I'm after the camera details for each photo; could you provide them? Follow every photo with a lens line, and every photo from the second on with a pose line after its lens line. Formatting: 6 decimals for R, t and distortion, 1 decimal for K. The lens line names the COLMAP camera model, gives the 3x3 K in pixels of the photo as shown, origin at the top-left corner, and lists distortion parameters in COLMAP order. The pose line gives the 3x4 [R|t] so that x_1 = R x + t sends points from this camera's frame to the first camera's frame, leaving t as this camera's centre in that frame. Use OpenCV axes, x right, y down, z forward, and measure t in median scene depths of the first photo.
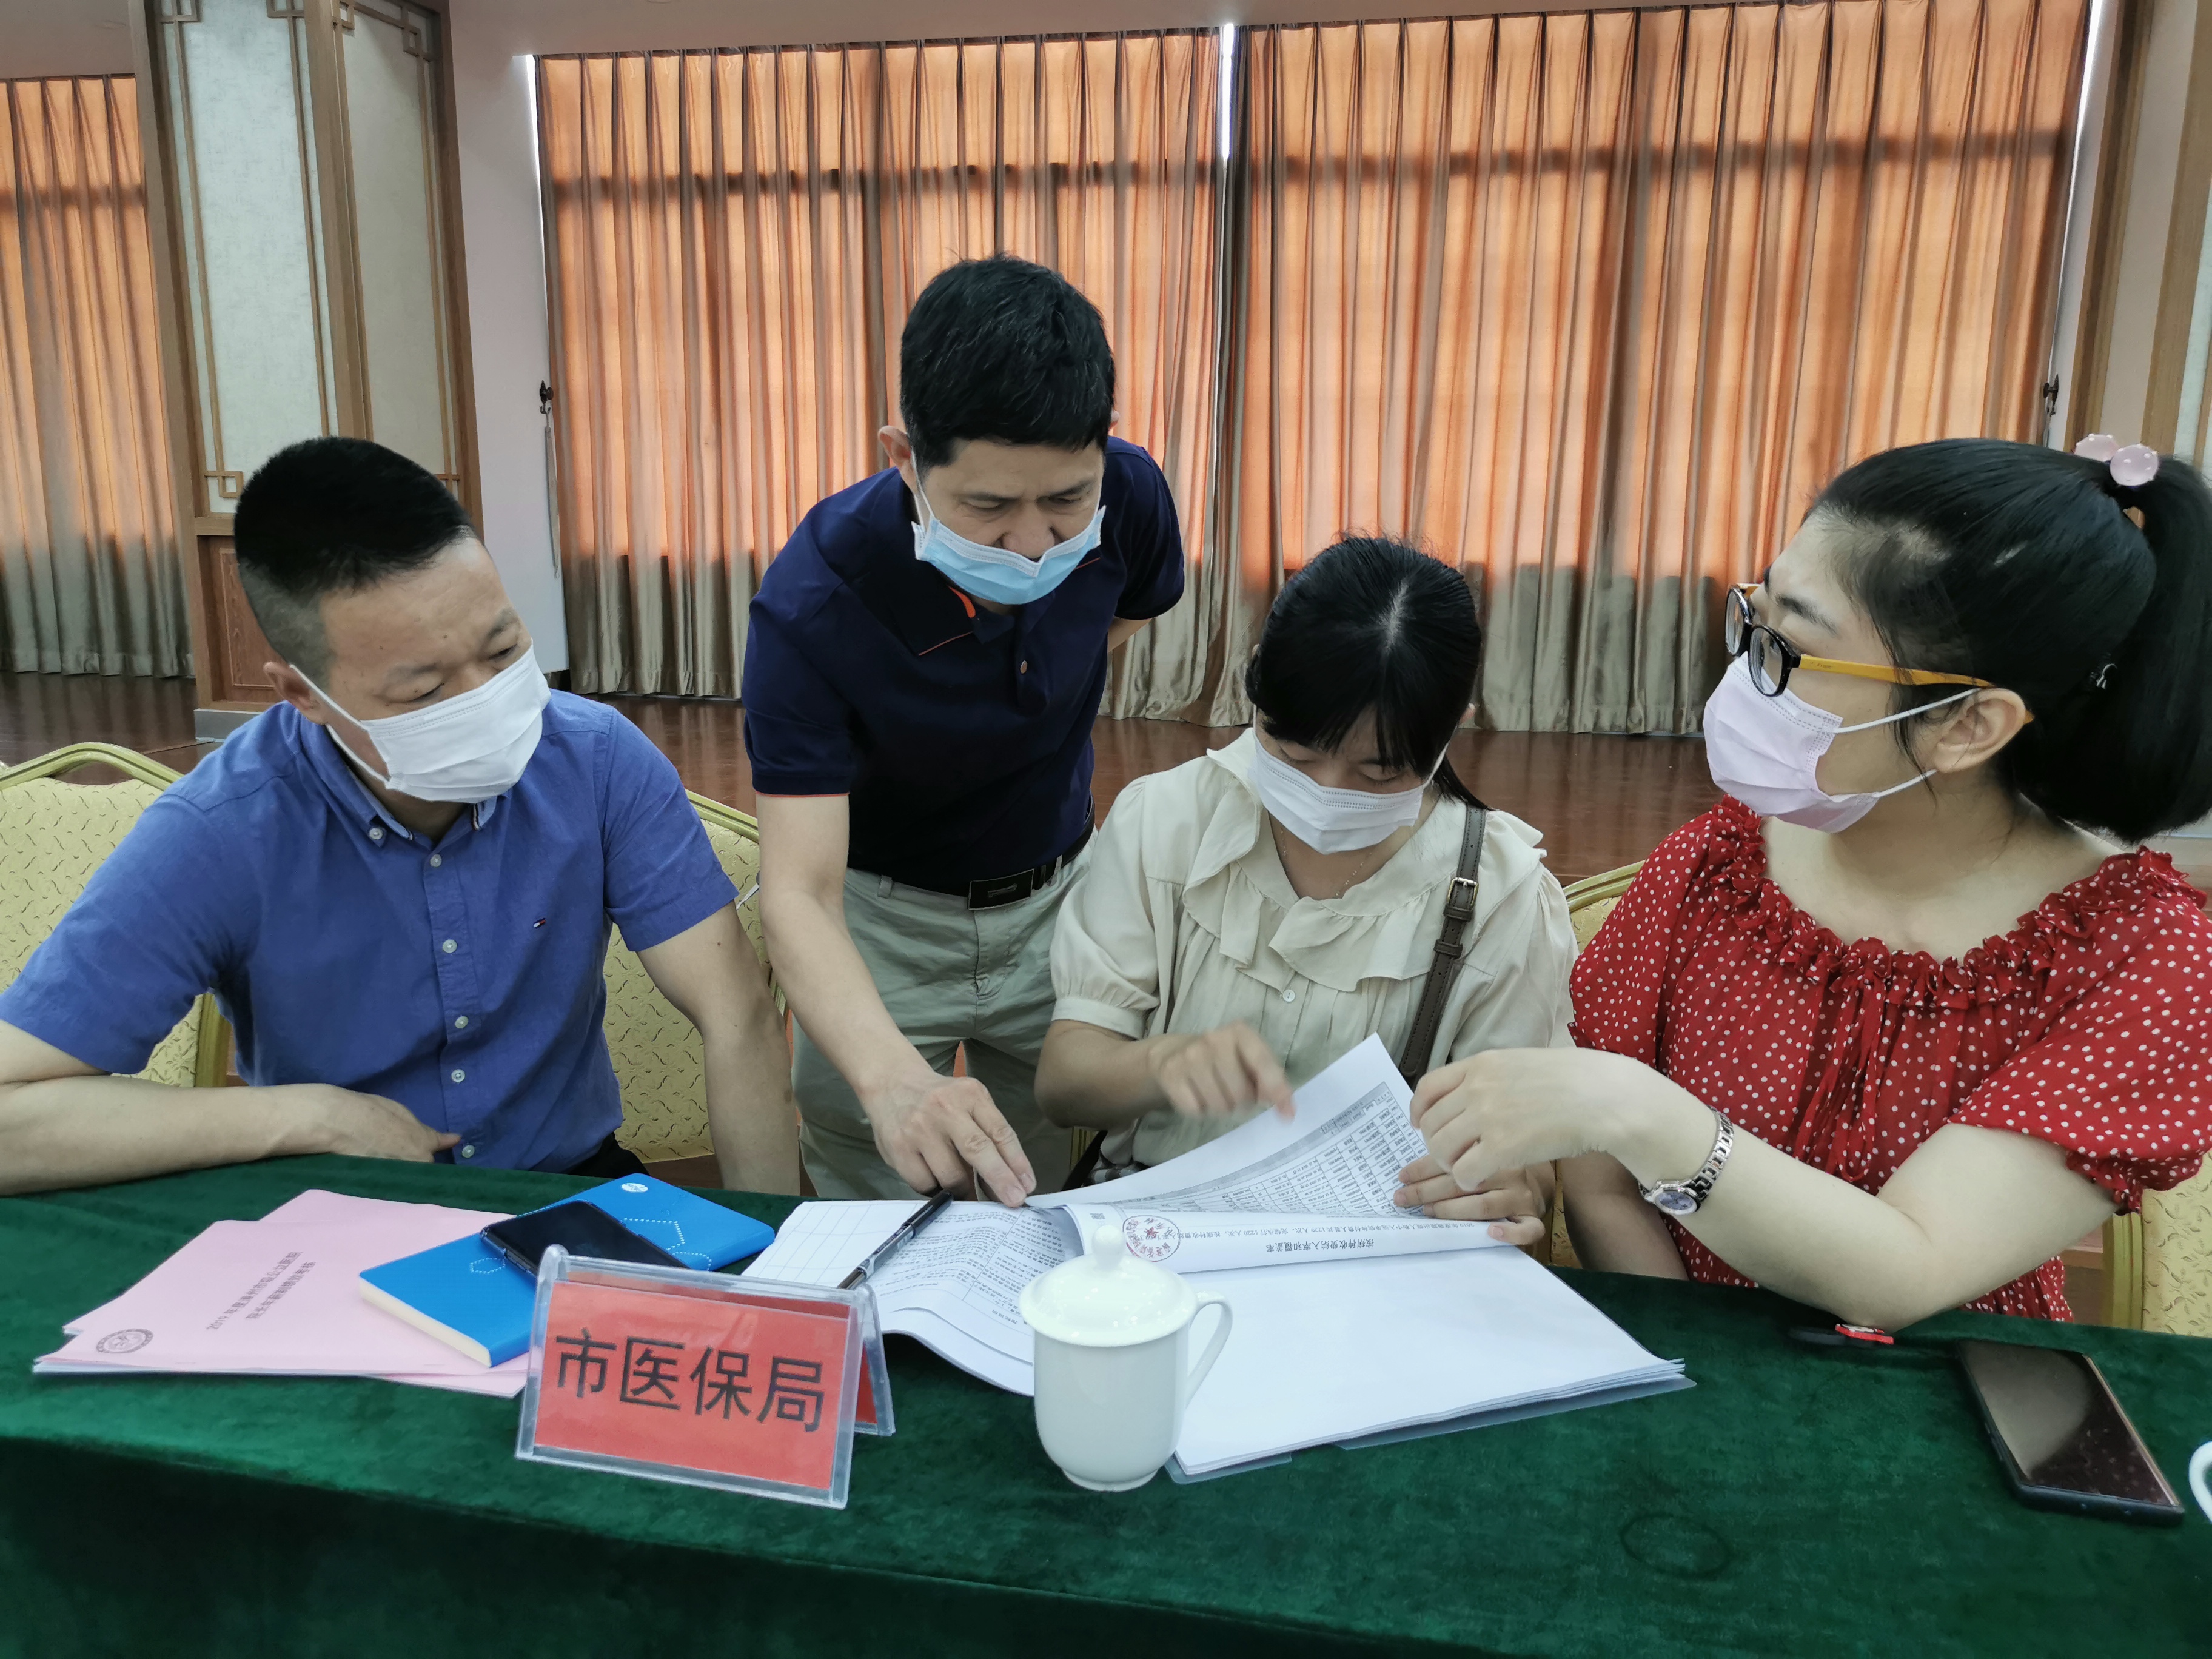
lens RADIAL K [[1719.2, 0, 1106.0], [0, 1719.2, 829.5], [0, 0, 1]] dist [0.068348, -0.001628]
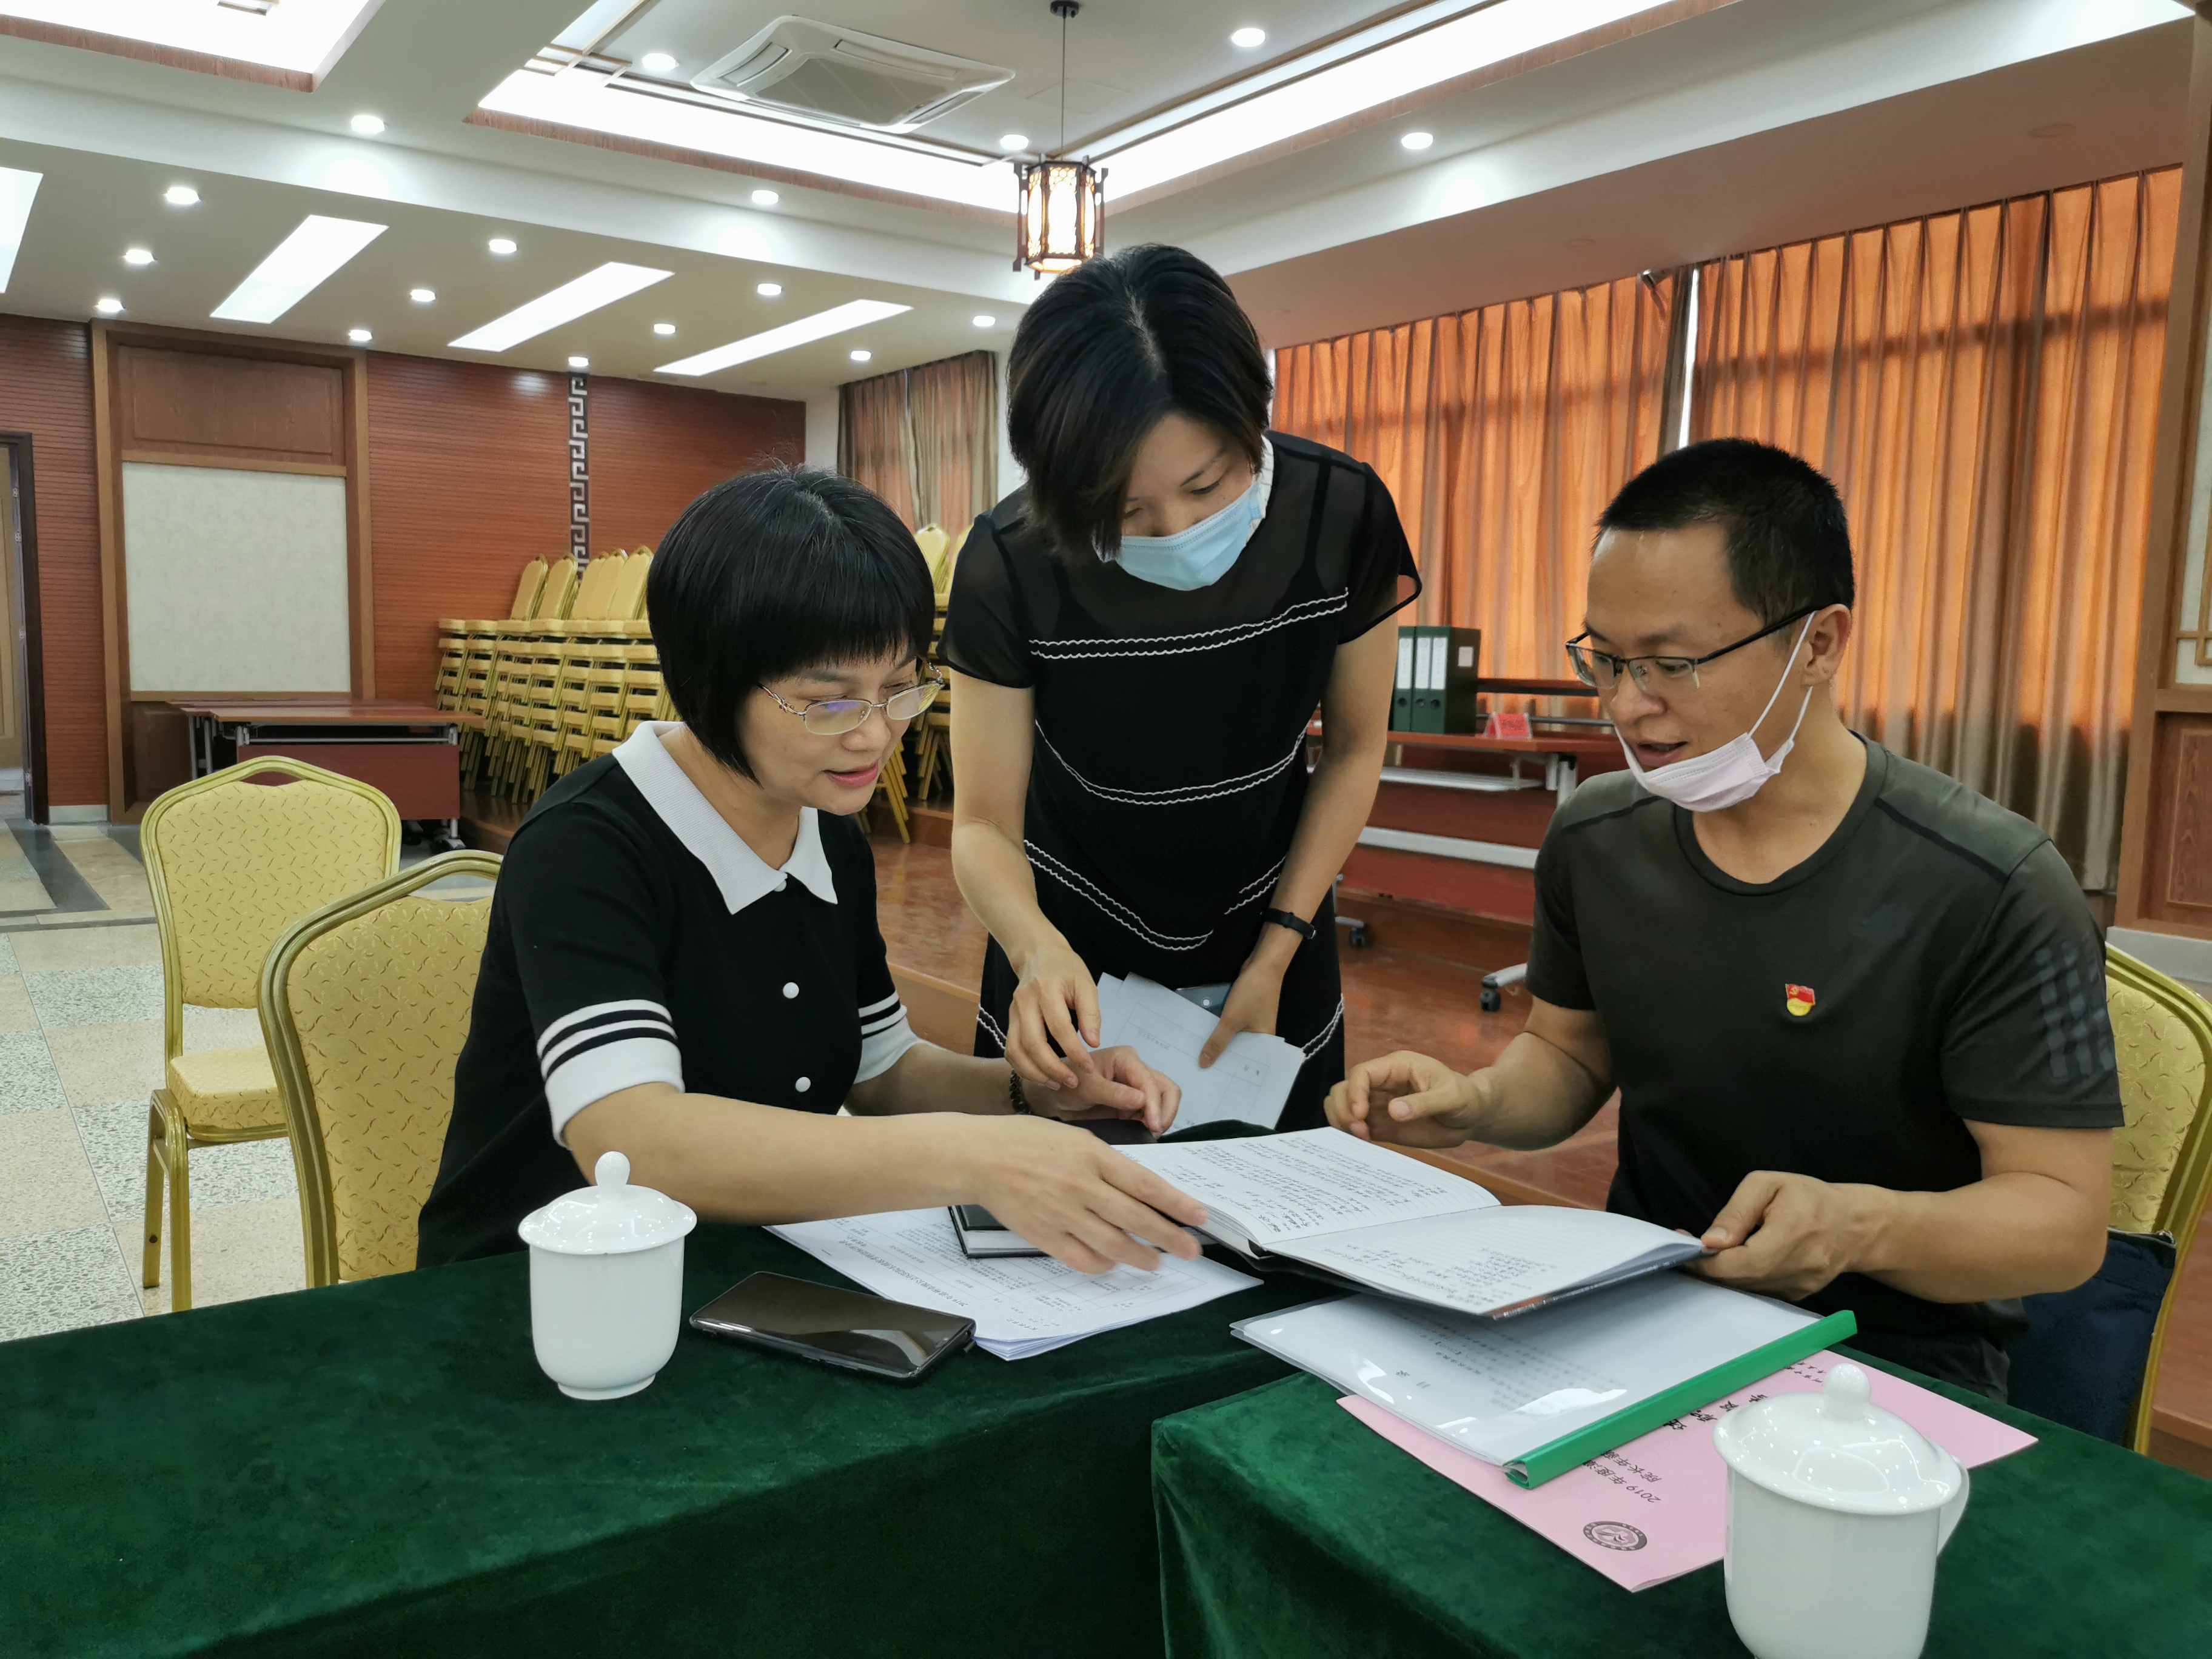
lens RADIAL K [[1719.2, 0, 1106.0], [0, 1719.2, 829.5], [0, 0, 1]] dist [0.068348, -0.001628]
pose [[0.743053, 0.073841, -0.665146, 0.538438], [-0.133222, 0.990323, -0.038886, 0.035729], [0.655838, 0.117507, 0.745700, -0.128877]]
